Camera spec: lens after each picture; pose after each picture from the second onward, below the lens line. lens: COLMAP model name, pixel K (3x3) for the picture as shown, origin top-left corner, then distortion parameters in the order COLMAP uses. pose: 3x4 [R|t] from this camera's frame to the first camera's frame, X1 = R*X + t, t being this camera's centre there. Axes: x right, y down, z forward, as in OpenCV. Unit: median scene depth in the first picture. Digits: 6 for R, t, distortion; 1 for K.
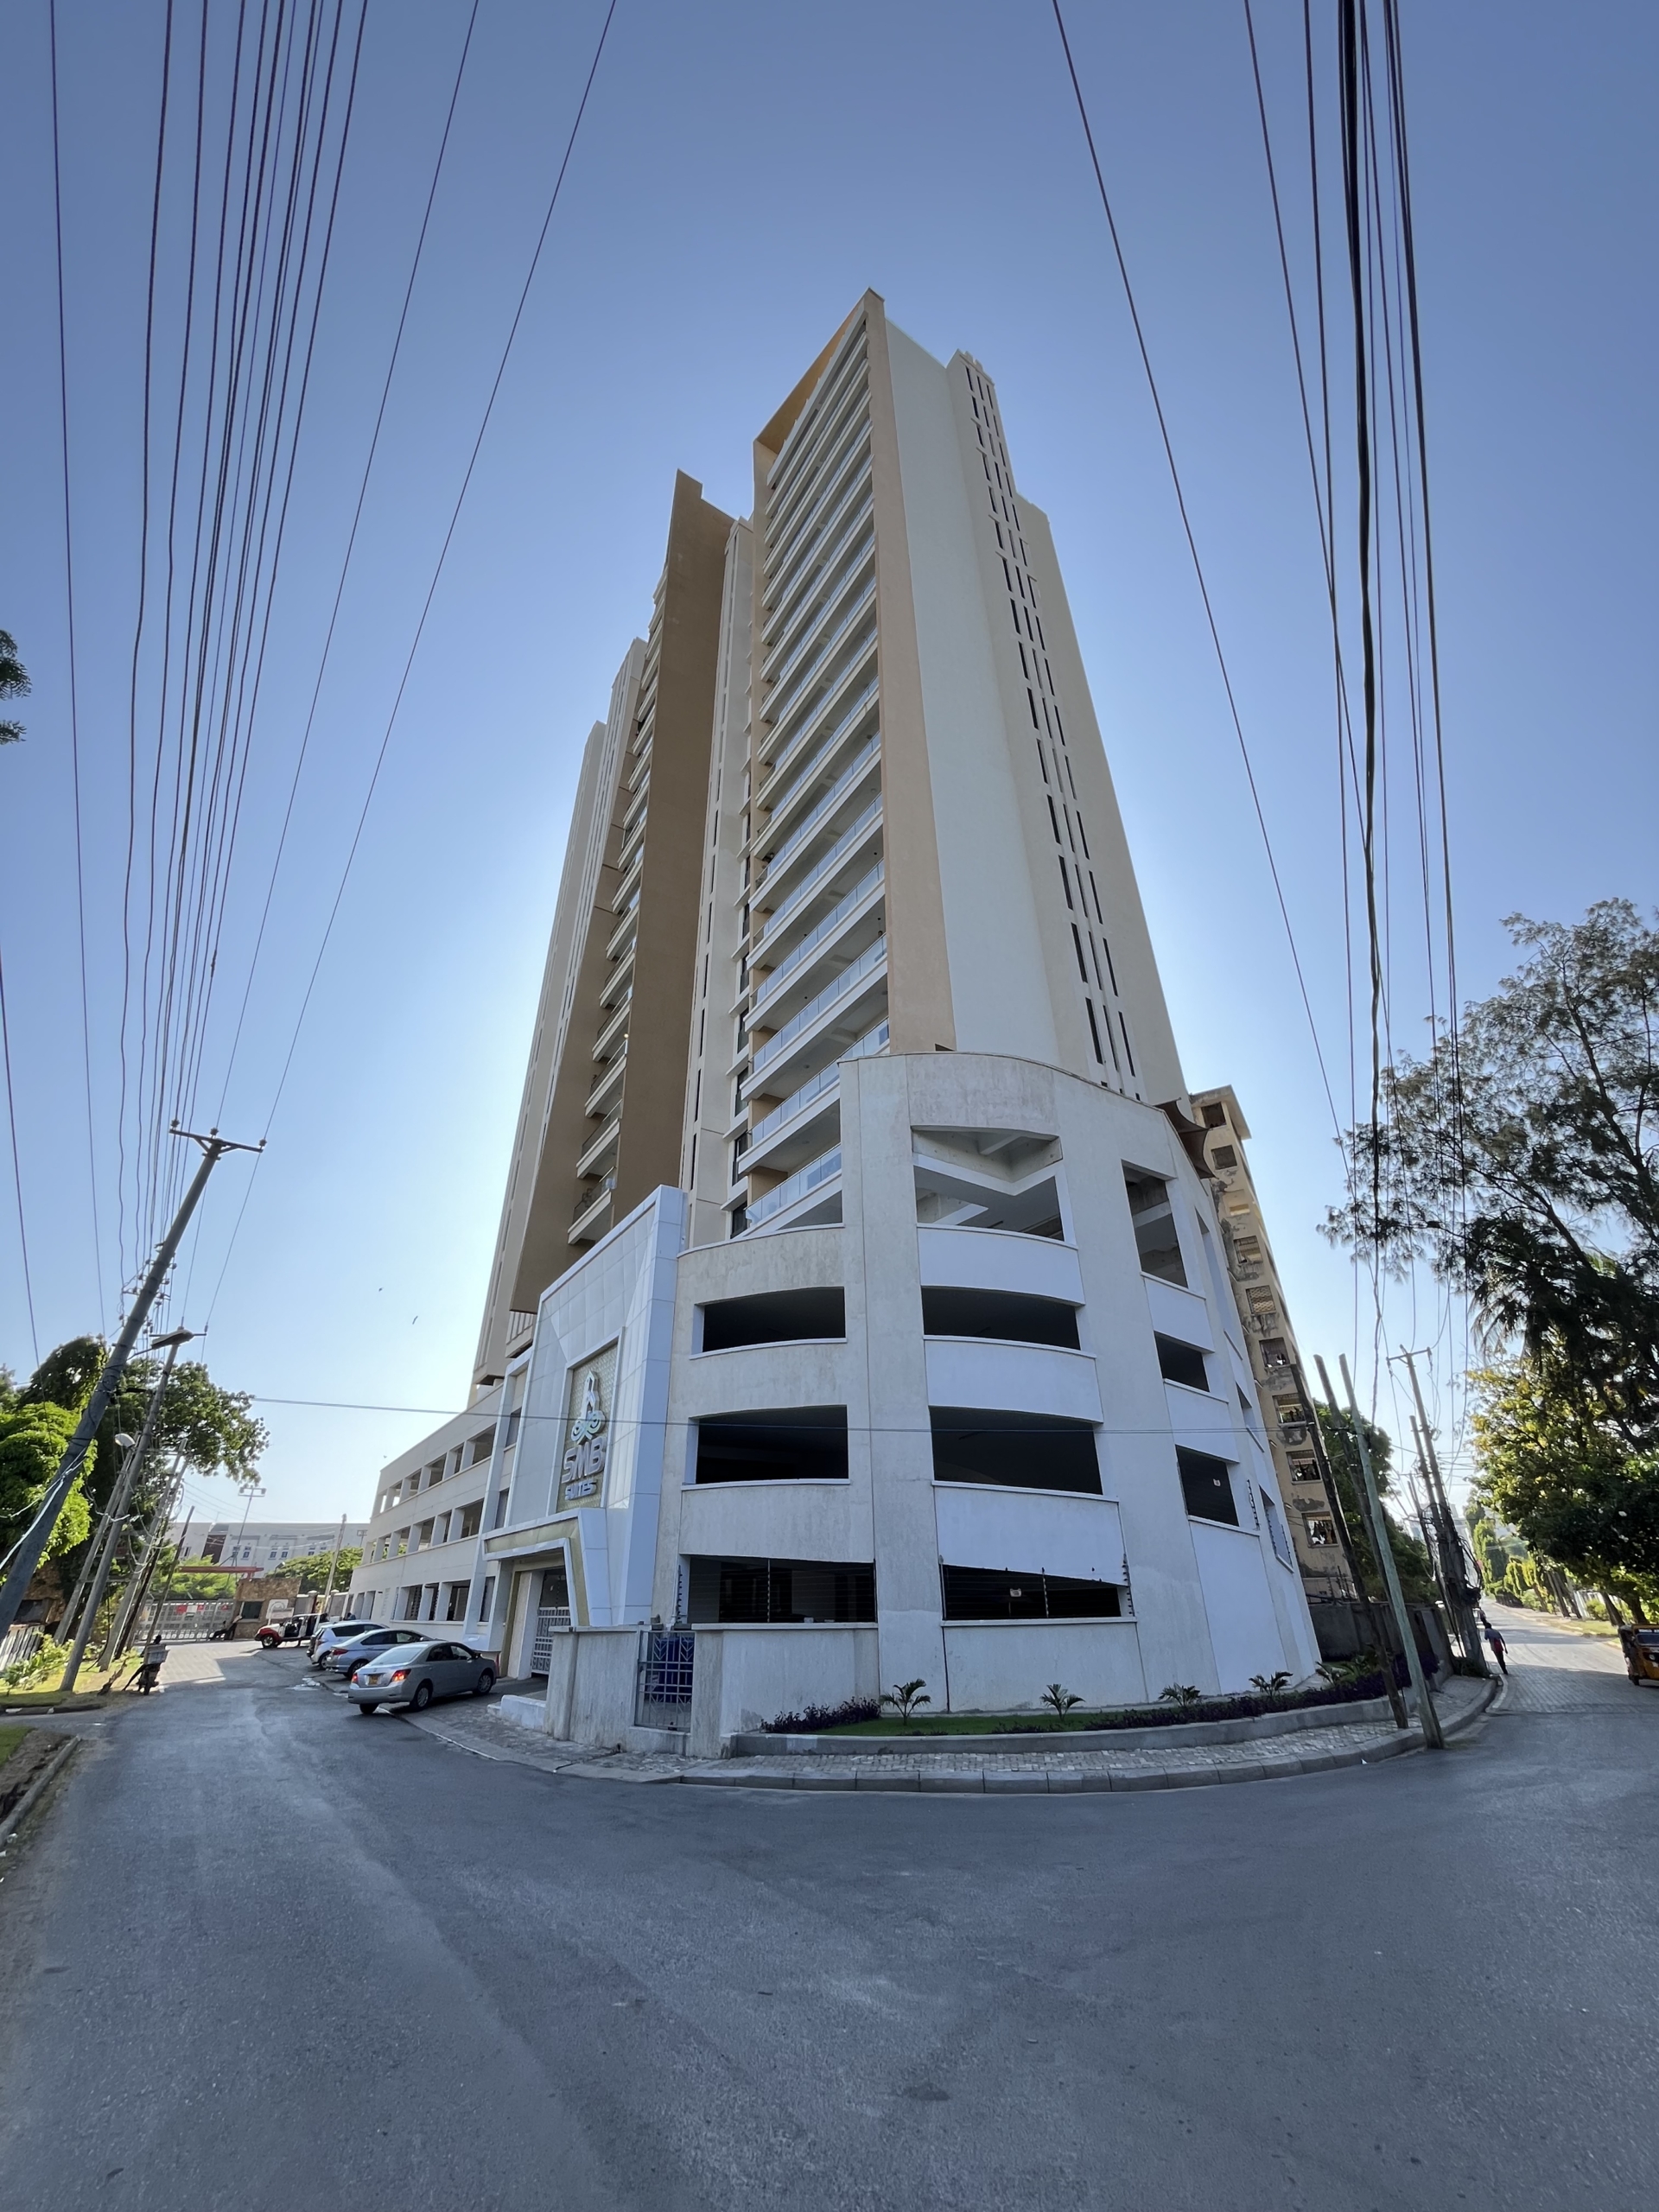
lens RADIAL K [[883.0, 0, 818.4], [0, 883.0, 1108.9], [0, 0, 1]] dist [-0.001273, -0.000016]
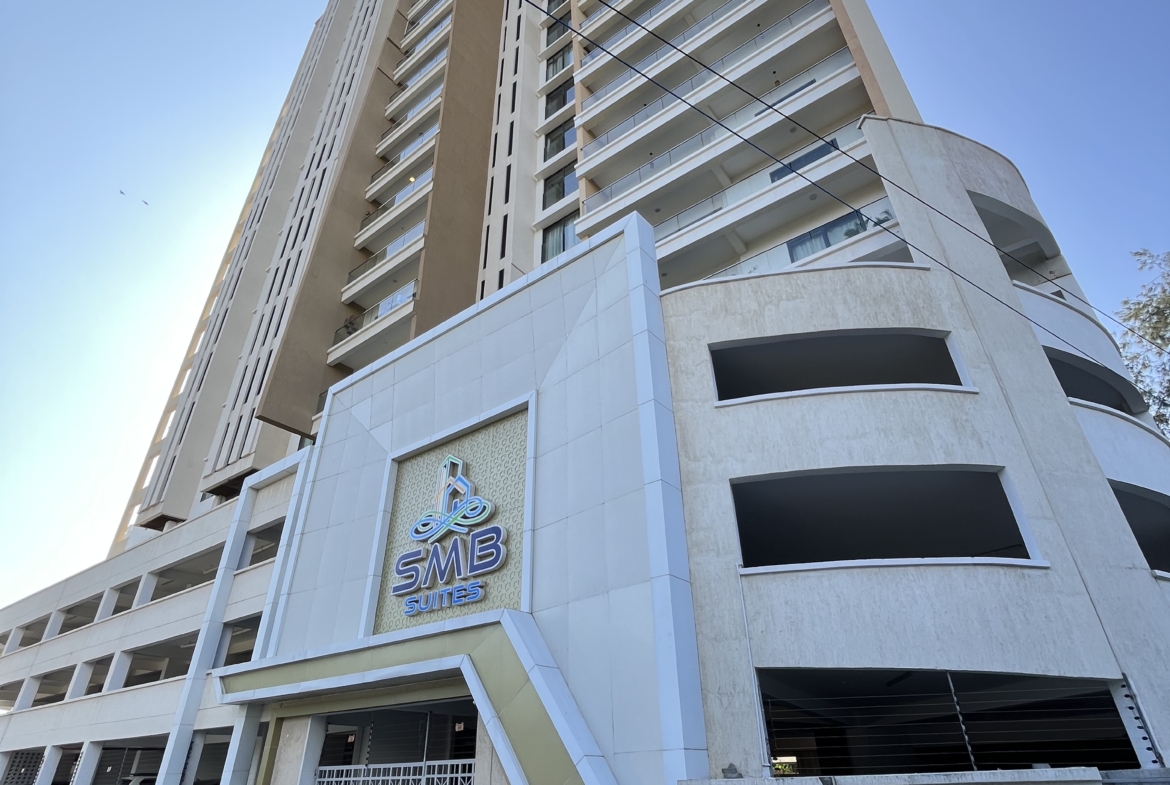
lens RADIAL K [[625.1, 0, 586.7], [0, 625.1, 390.9], [0, 0, 1]] dist [0.005625, 0.002269]
pose [[0.936041, 0.177267, 0.303981, -0.302979], [-0.164807, 0.984089, -0.066387, 0.241979], [-0.310912, 0.012043, 0.950362, 0.408647]]
